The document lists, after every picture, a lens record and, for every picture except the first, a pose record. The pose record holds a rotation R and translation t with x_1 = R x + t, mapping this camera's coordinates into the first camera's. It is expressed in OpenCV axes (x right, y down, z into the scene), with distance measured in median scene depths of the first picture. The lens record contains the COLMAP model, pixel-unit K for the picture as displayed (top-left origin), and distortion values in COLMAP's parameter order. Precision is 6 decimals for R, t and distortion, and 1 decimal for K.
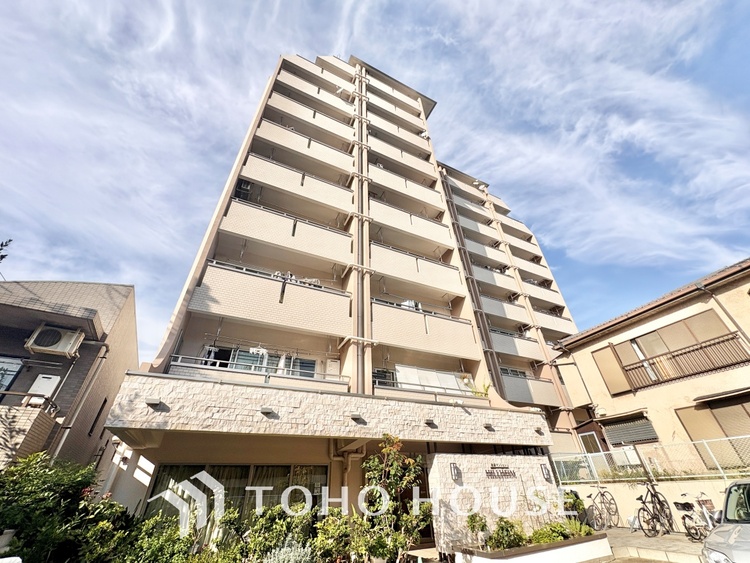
lens RADIAL K [[299.4, 0, 381.4], [0, 299.4, 277.2], [0, 0, 1]] dist [0.007202, -0.000098]
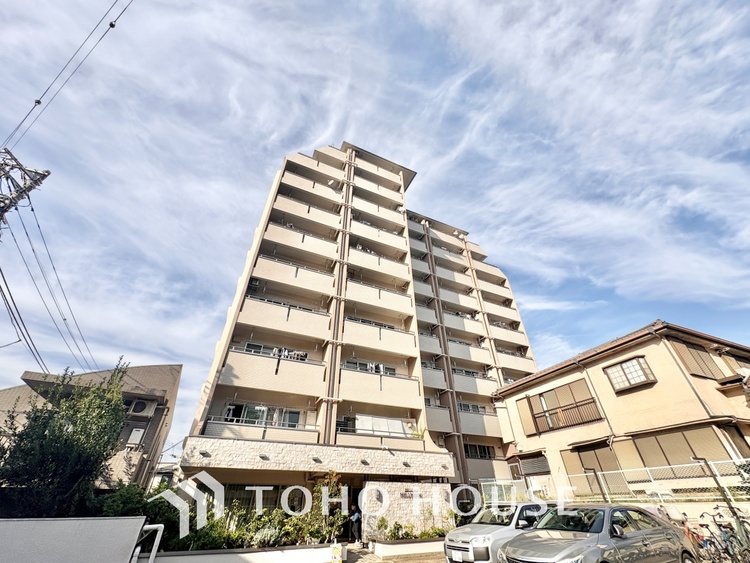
lens RADIAL K [[299.4, 0, 380.1], [0, 299.4, 280.7], [0, 0, 1]] dist [0.007202, -0.000098]
pose [[0.999346, 0.007391, -0.035391, 0.198357], [-0.008193, 0.999712, -0.022578, -0.299277], [0.035214, 0.022853, 0.999118, -0.416873]]
